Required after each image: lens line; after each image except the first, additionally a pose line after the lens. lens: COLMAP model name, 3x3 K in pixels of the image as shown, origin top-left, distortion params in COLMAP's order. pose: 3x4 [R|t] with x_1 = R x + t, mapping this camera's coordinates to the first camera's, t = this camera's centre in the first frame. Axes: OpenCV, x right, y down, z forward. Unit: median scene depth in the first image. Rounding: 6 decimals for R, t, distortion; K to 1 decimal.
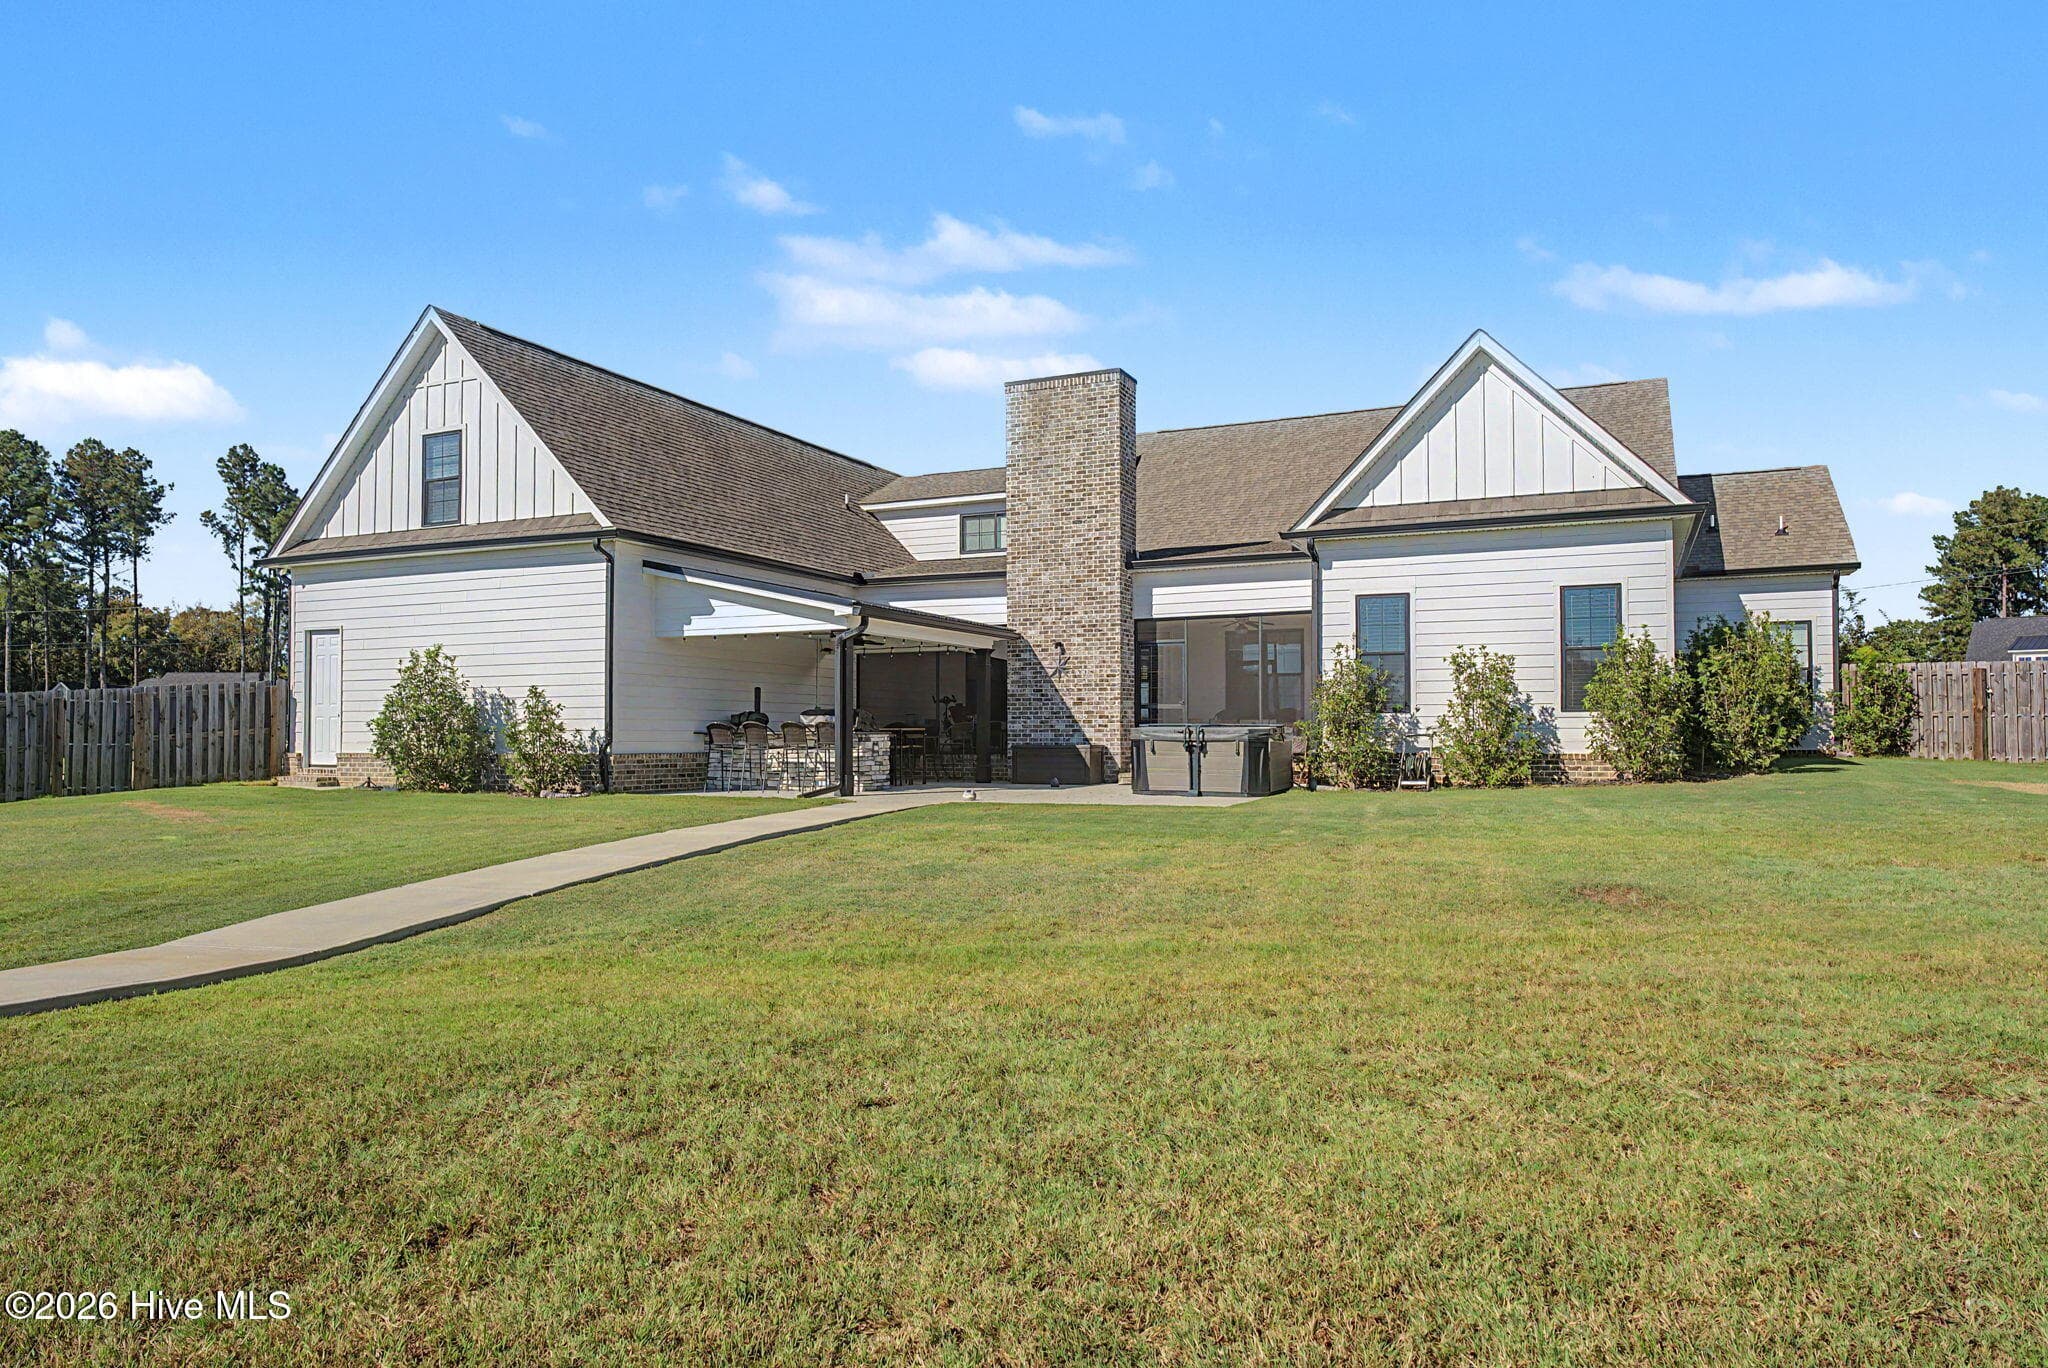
lens RADIAL K [[1214.4, 0, 1024.0], [0, 1214.4, 684.0], [0, 0, 1]] dist [-0.002168, -0.000971]
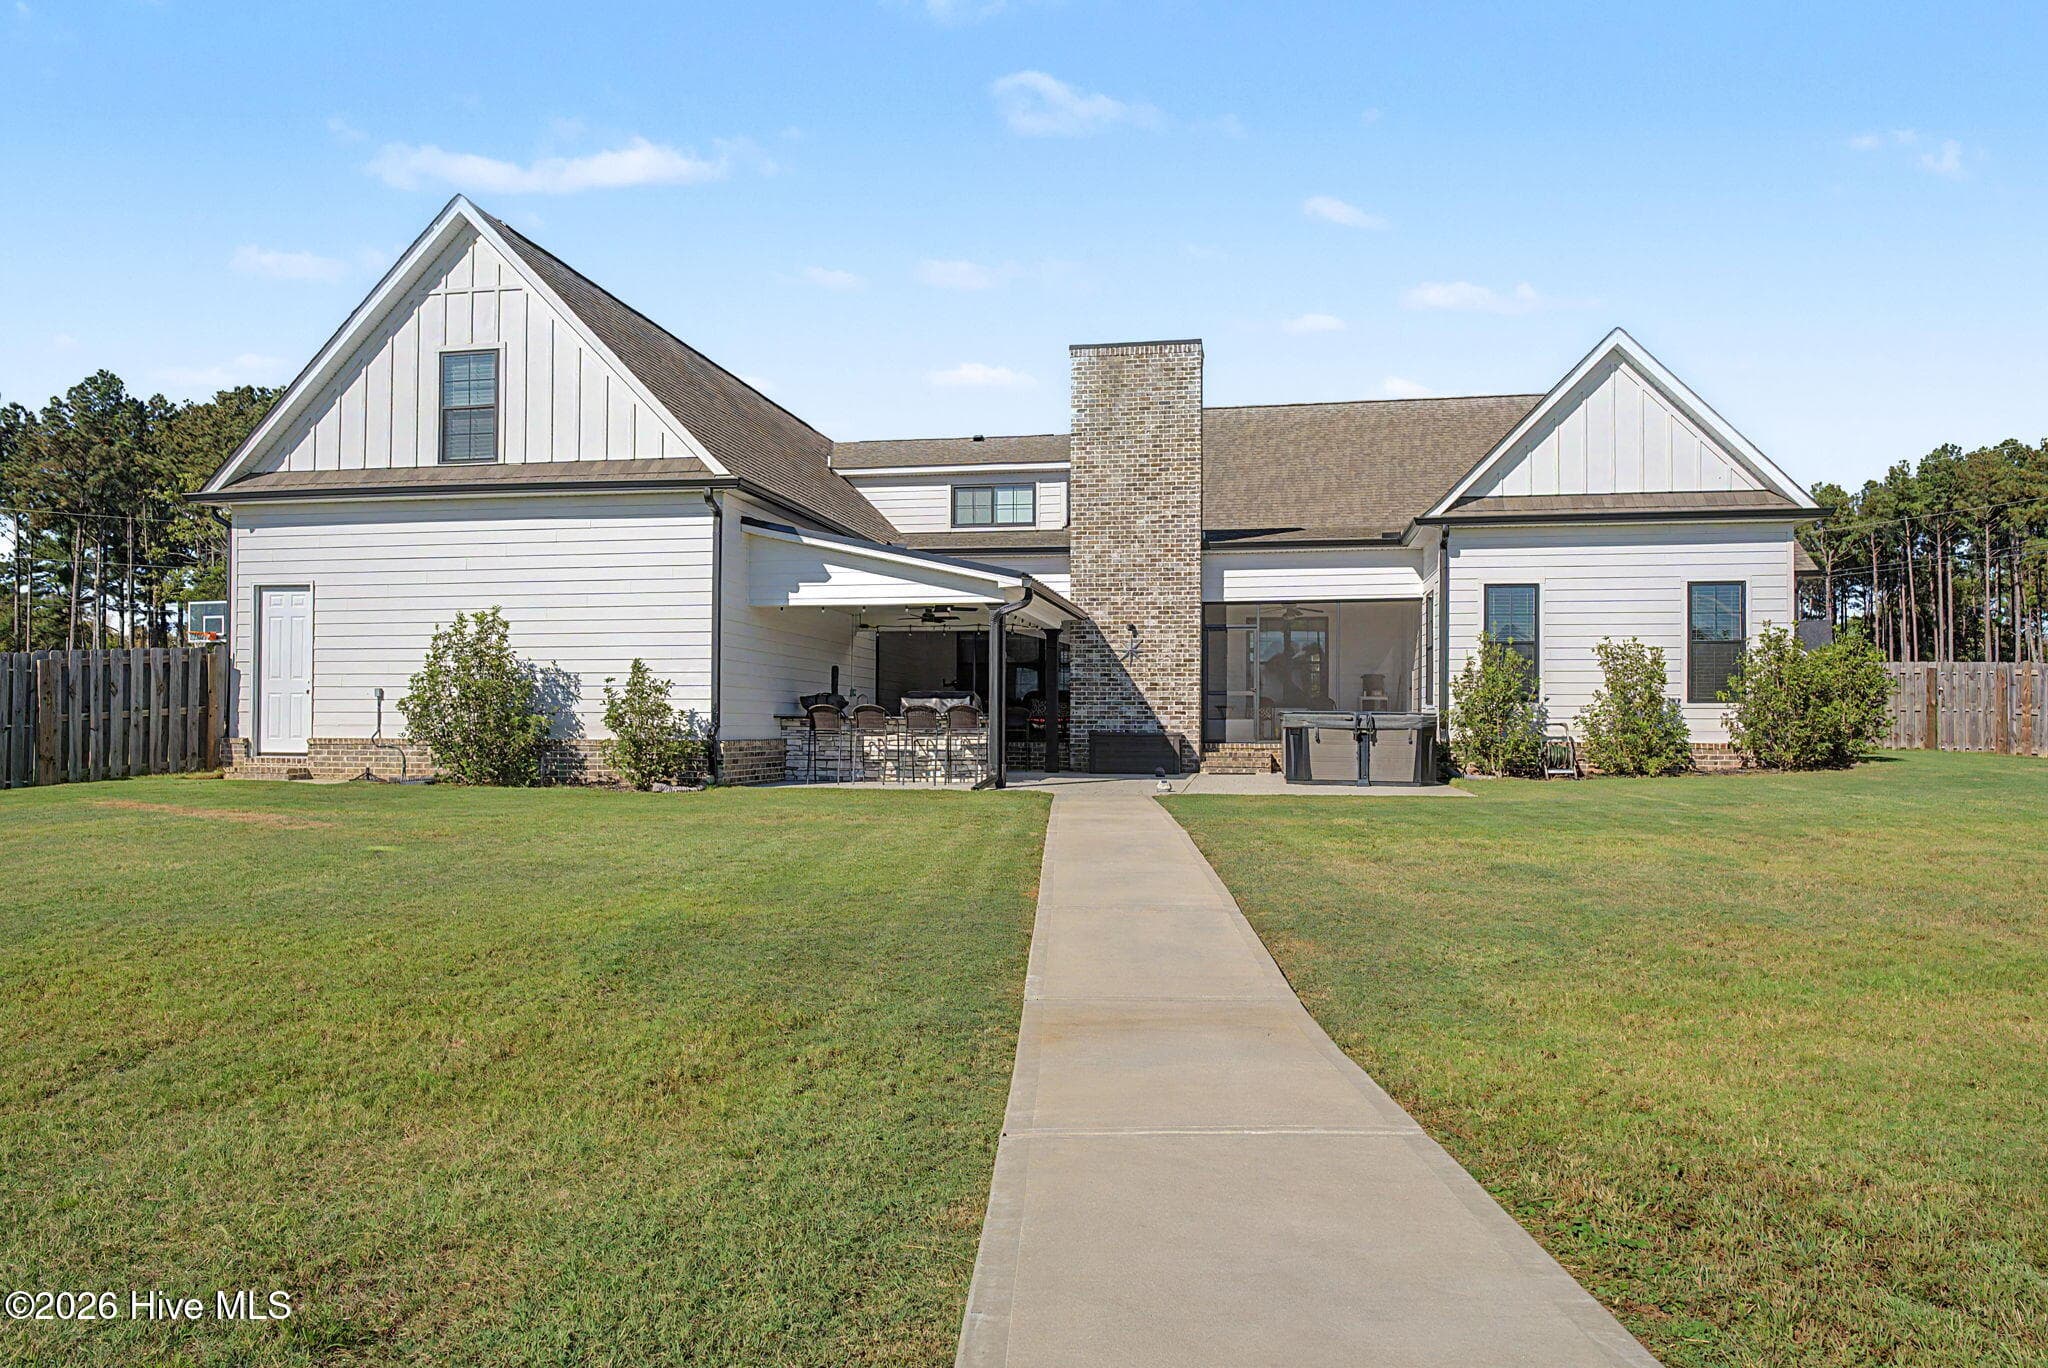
lens RADIAL K [[1214.4, 0, 1024.0], [0, 1214.4, 684.0], [0, 0, 1]] dist [-0.002168, -0.000971]
pose [[0.972053, 0.014054, 0.234342, -0.308490], [-0.016573, 0.999824, 0.008781, 0.006151], [-0.234177, -0.012419, 0.972115, 0.109345]]
